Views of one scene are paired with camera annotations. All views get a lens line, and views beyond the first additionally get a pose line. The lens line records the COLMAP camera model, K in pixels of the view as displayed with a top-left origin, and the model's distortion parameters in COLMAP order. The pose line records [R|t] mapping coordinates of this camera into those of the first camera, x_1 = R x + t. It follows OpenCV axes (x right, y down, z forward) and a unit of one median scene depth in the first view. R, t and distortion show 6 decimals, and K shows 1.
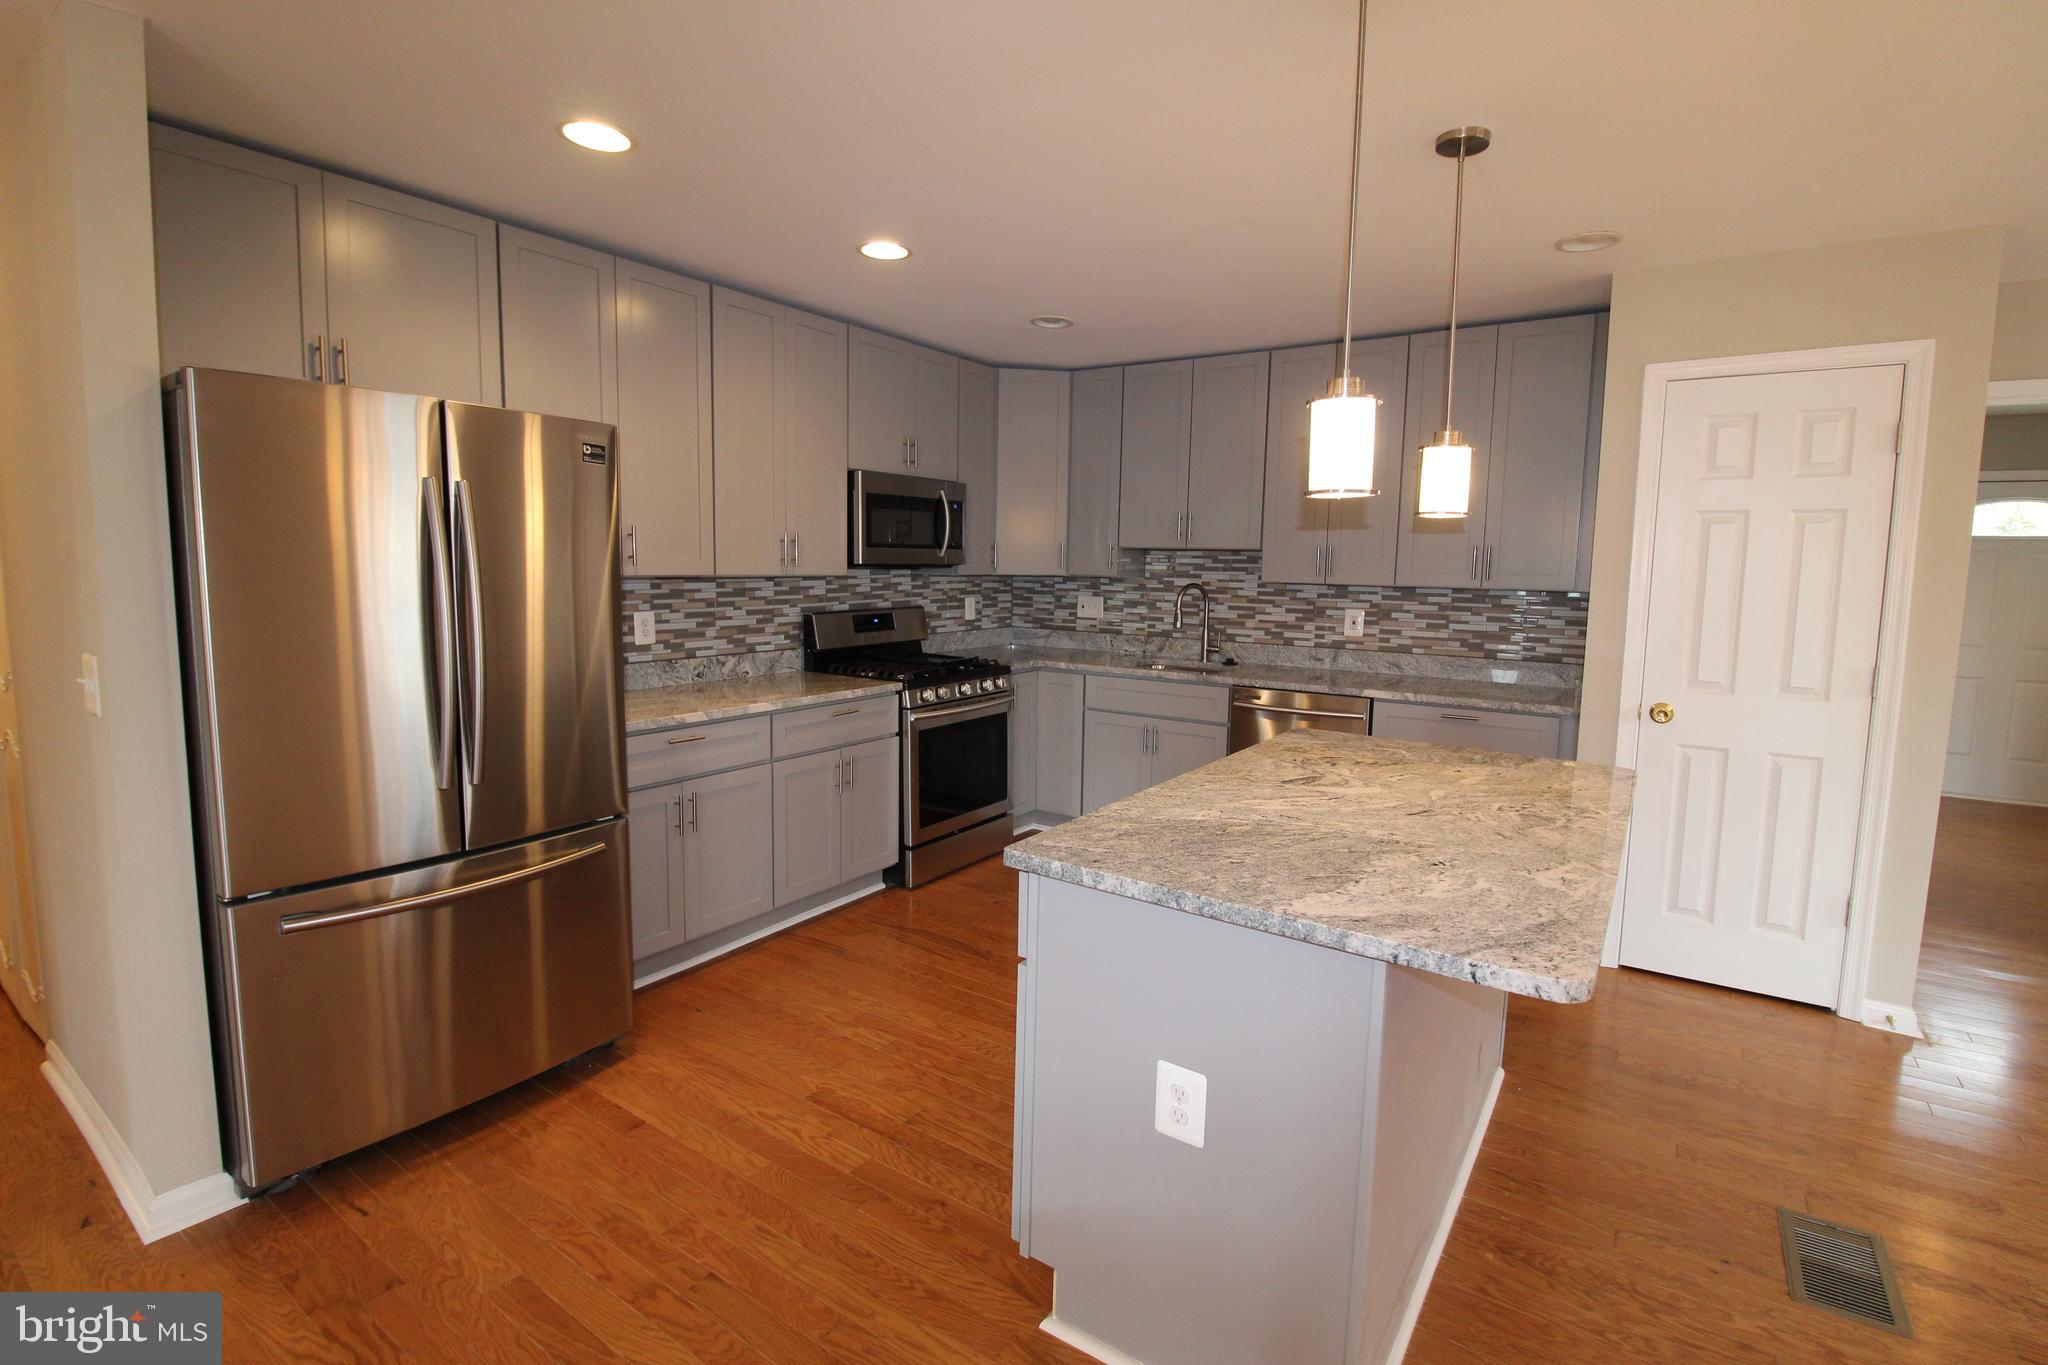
lens RADIAL K [[946.8, 0, 1024.3], [0, 946.8, 664.9], [0, 0, 1]] dist [-0.006100, -0.008851]
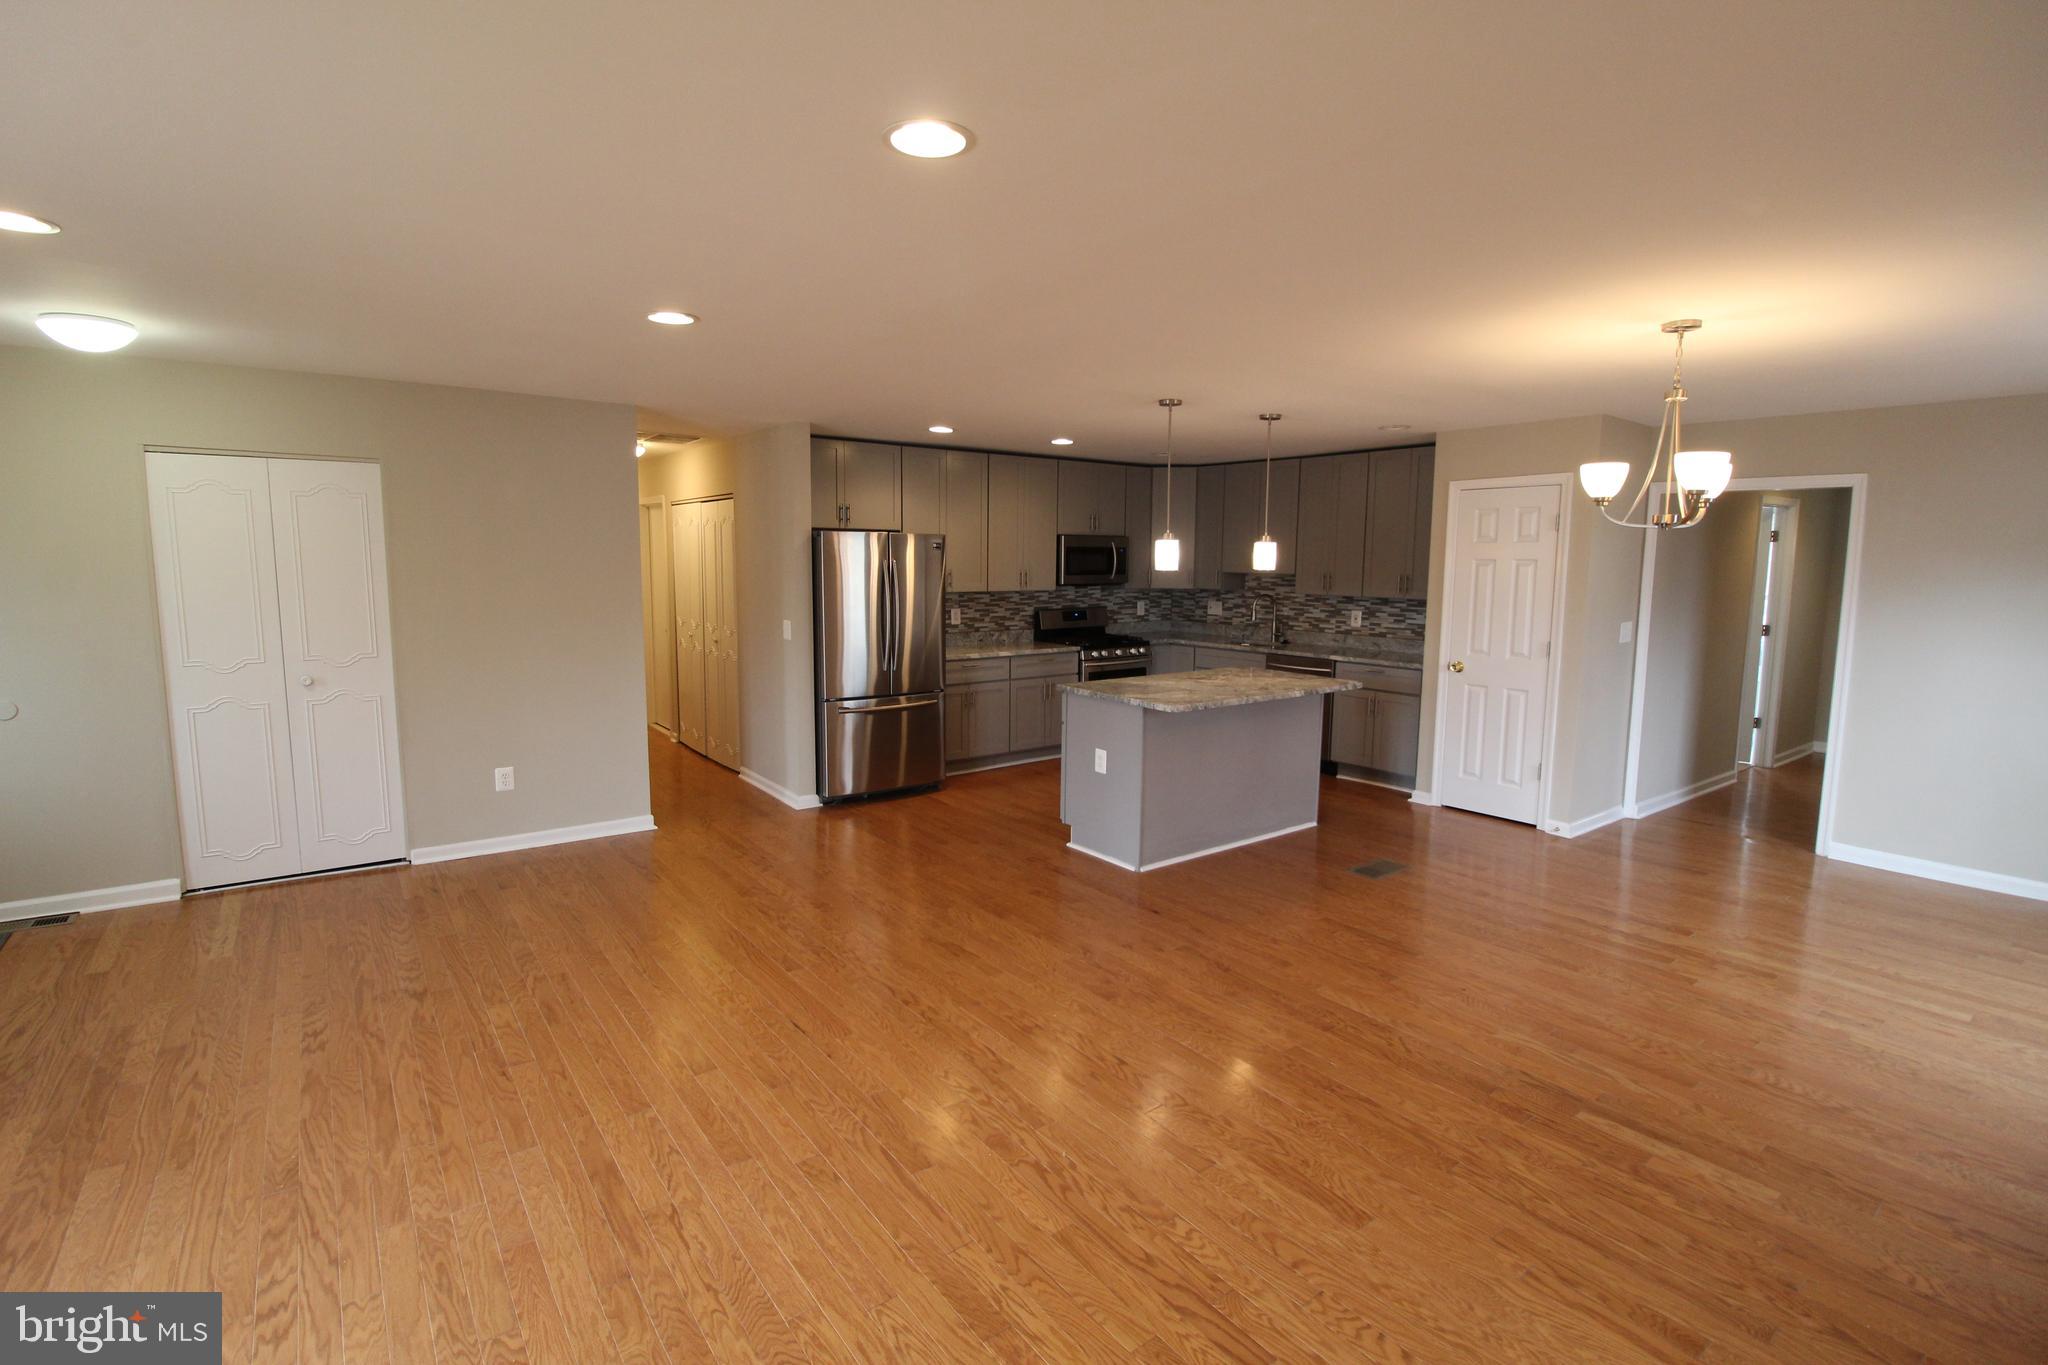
lens RADIAL K [[946.8, 0, 1026.6], [0, 946.8, 676.6], [0, 0, 1]] dist [-0.006100, -0.008851]
pose [[0.950287, 0.030104, -0.309917, 0.388701], [-0.025960, 0.999510, 0.017486, 0.051936], [0.310291, -0.008571, 0.950603, -0.914205]]
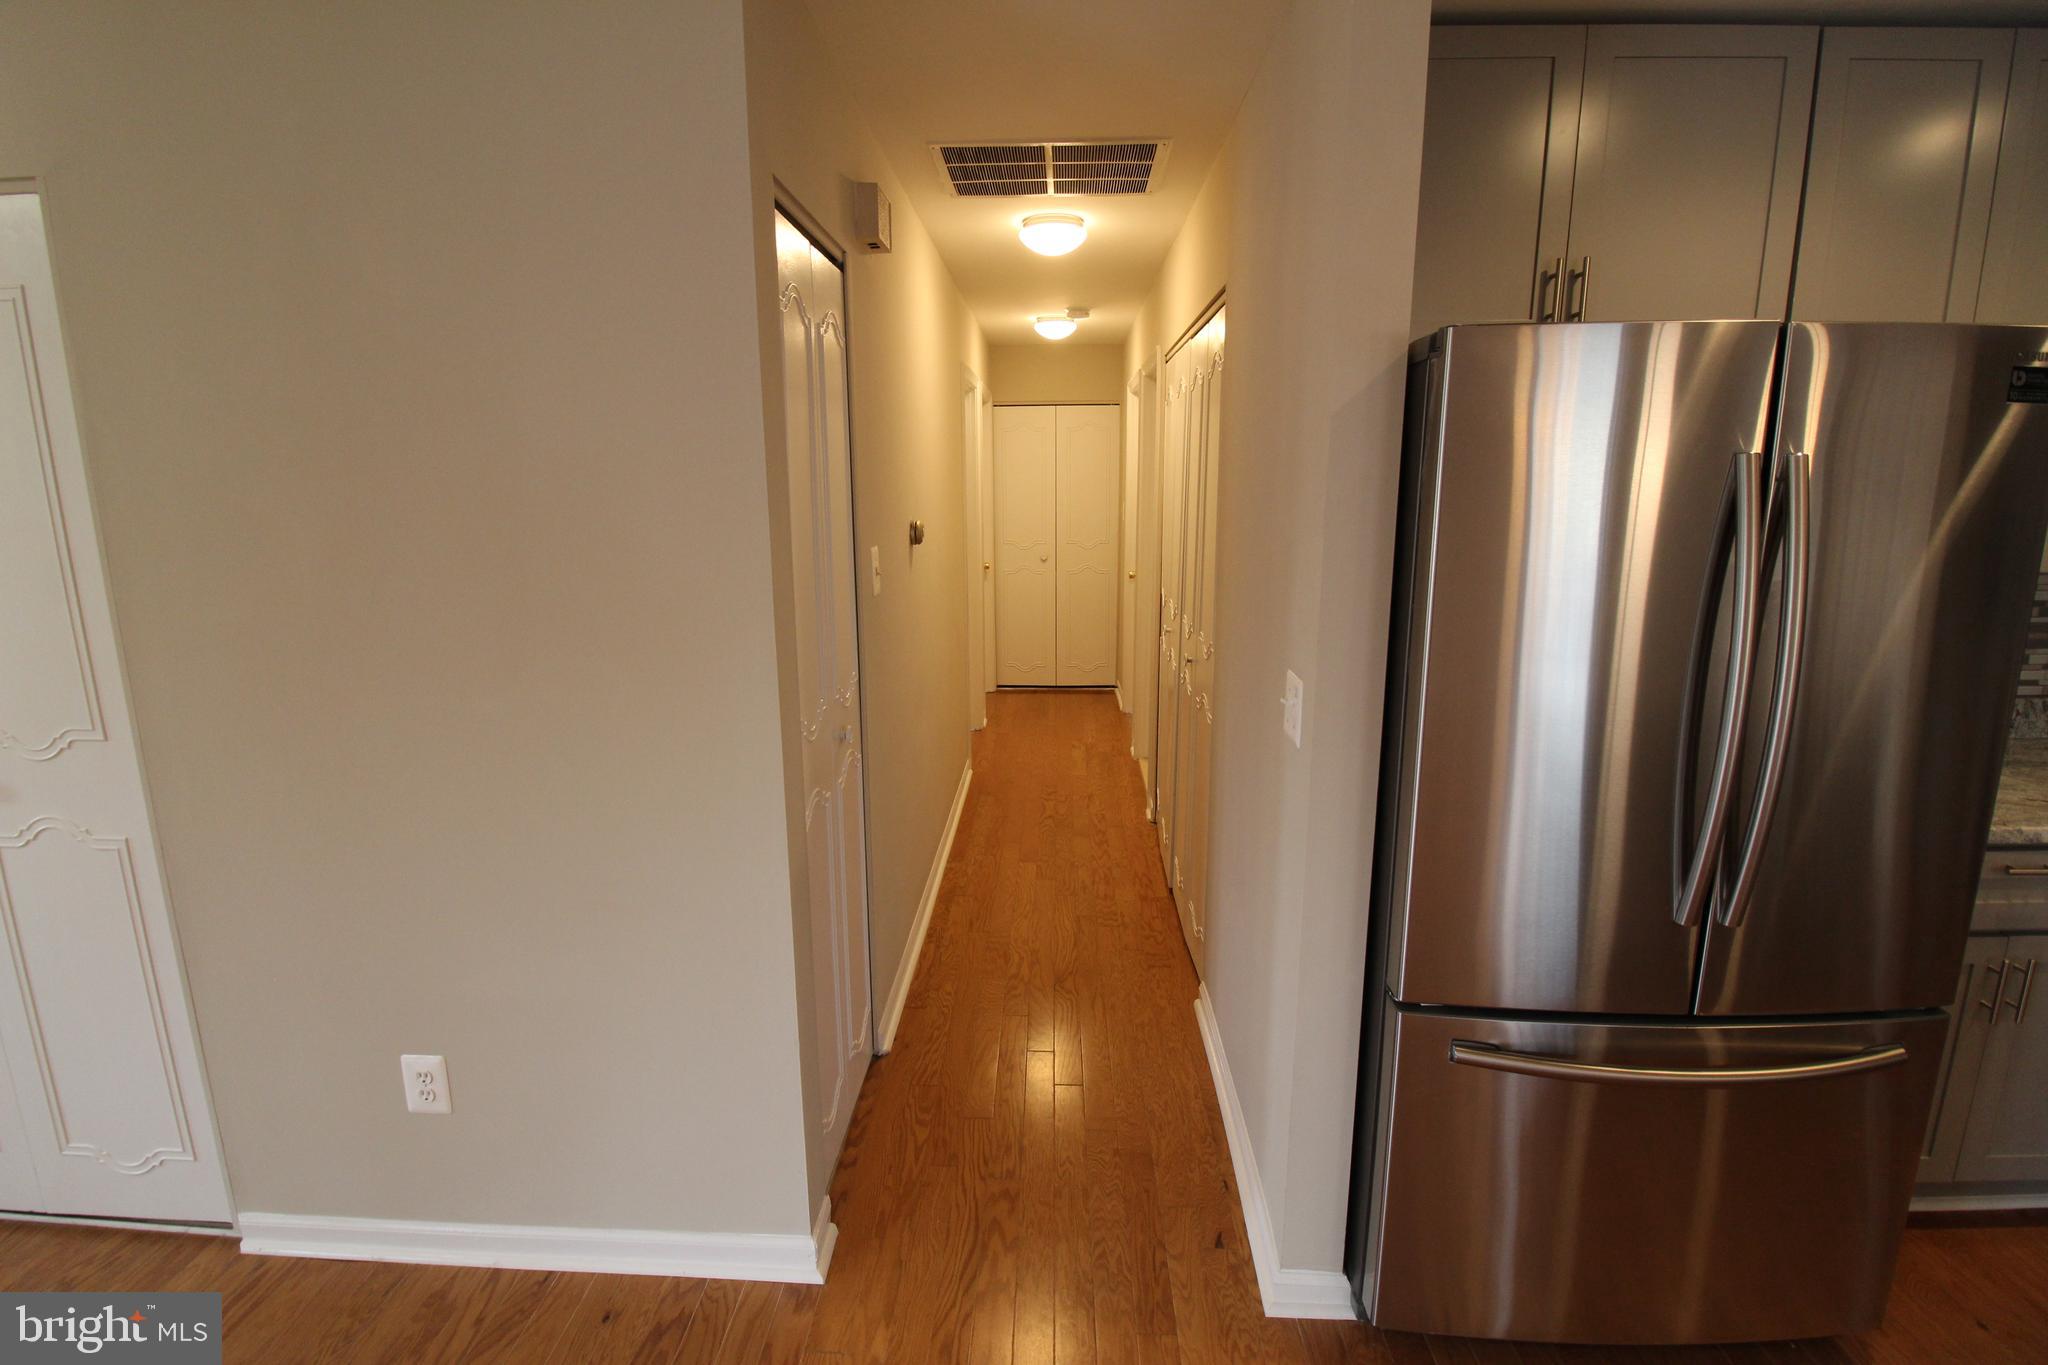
lens RADIAL K [[946.8, 0, 1017.0], [0, 946.8, 669.8], [0, 0, 1]] dist [-0.006100, -0.008851]
pose [[0.534704, 0.145197, -0.832472, -0.199889], [-0.072823, 0.989381, 0.125790, -0.056622], [0.841896, -0.006638, 0.539600, 0.146232]]
